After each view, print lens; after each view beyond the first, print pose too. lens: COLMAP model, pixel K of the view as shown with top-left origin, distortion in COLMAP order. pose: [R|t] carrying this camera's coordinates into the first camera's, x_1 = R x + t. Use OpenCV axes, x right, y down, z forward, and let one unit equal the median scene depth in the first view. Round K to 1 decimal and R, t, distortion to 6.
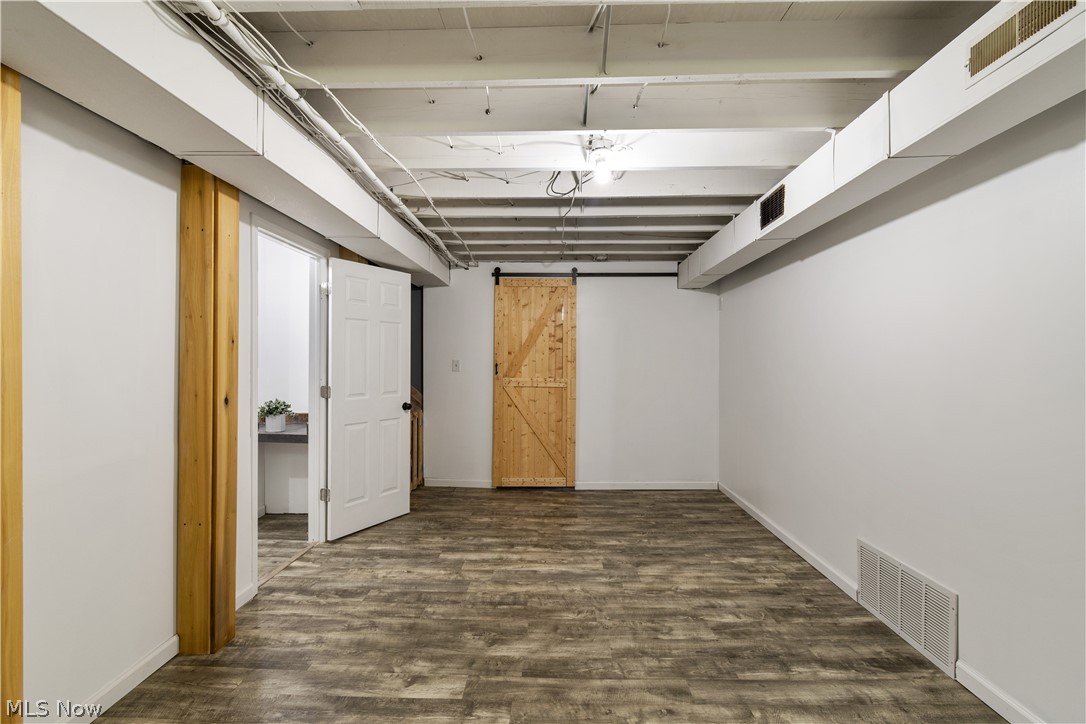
lens RADIAL K [[481.2, 0, 537.3], [0, 481.2, 362.4], [0, 0, 1]] dist [0.009677, -0.005827]
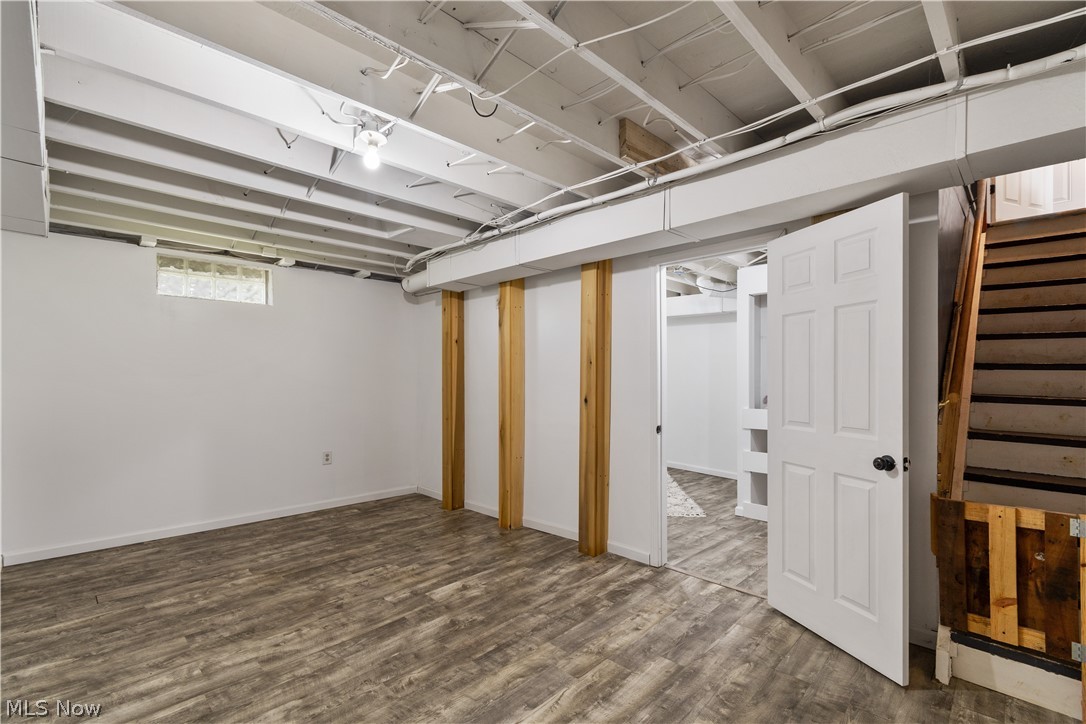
lens RADIAL K [[481.2, 0, 549.0], [0, 481.2, 380.9], [0, 0, 1]] dist [0.009677, -0.005827]
pose [[-0.665485, 0.001837, -0.746409, 0.566529], [-0.004368, 0.999970, 0.006356, 0.005059], [0.746399, 0.007490, -0.665457, 1.801966]]
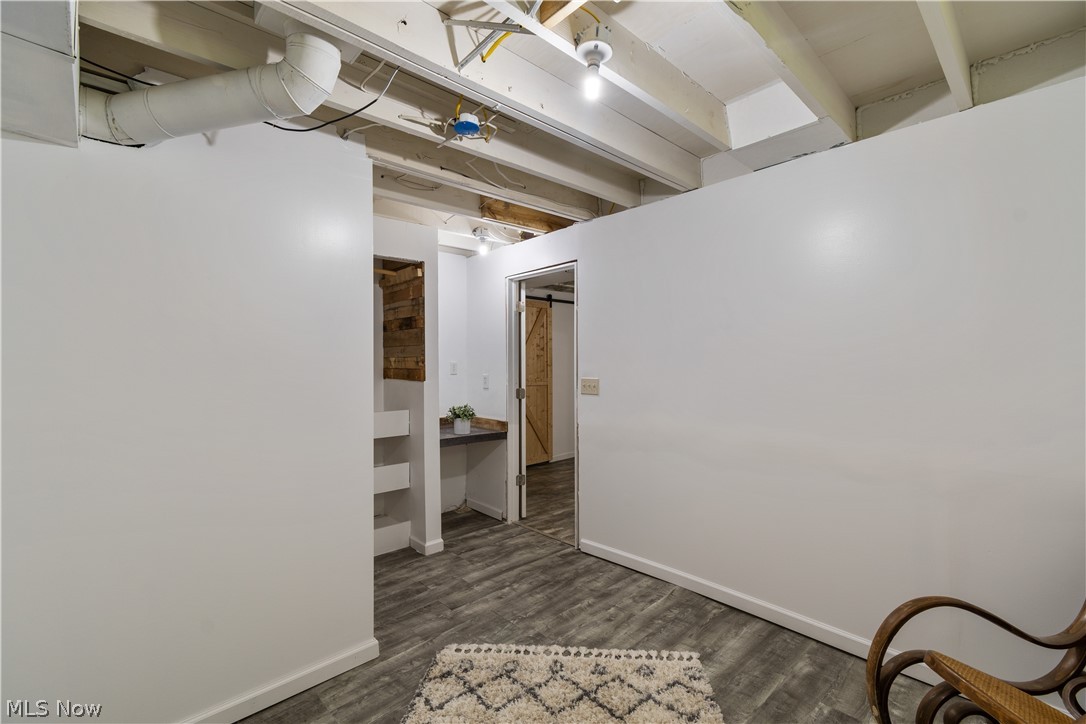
lens RADIAL K [[481.2, 0, 541.5], [0, 481.2, 364.2], [0, 0, 1]] dist [0.009677, -0.005827]
pose [[0.696252, -0.008674, 0.717745, -1.808085], [0.008665, 0.999956, 0.003679, -0.021246], [-0.717745, 0.003658, 0.696296, 0.195604]]
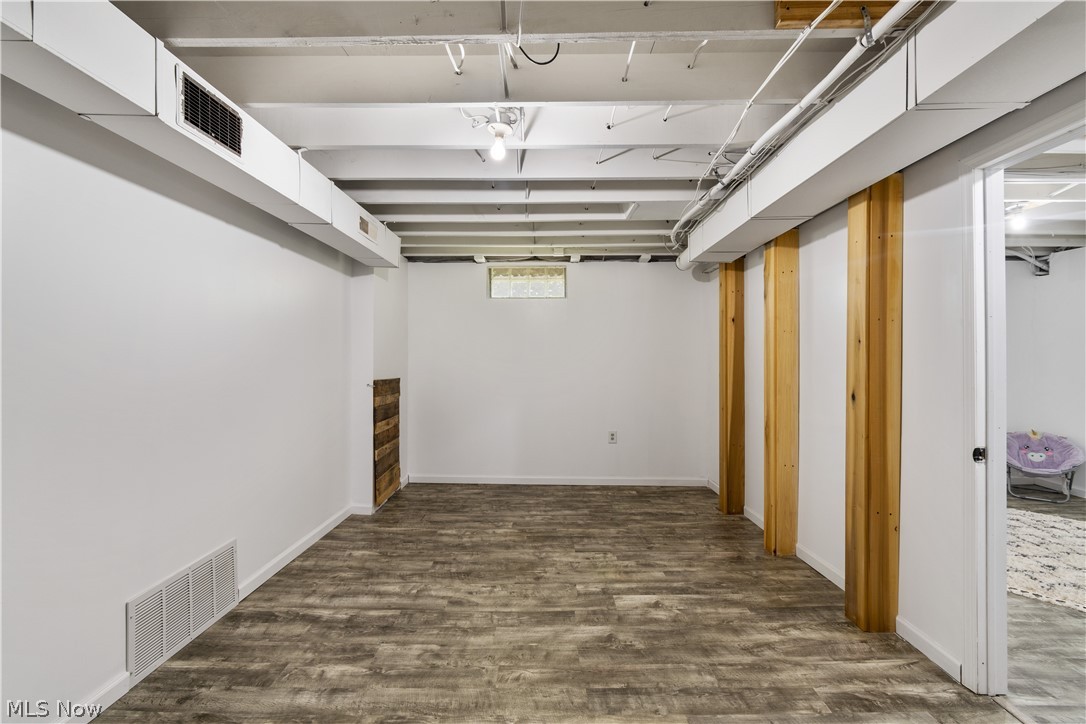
lens RADIAL K [[481.2, 0, 549.3], [0, 481.2, 359.2], [0, 0, 1]] dist [0.009677, -0.005827]
pose [[-0.998961, -0.005301, -0.045271, 0.077674], [-0.005386, 0.999984, 0.001766, -0.002448], [0.045261, 0.002008, -0.998973, 1.880349]]
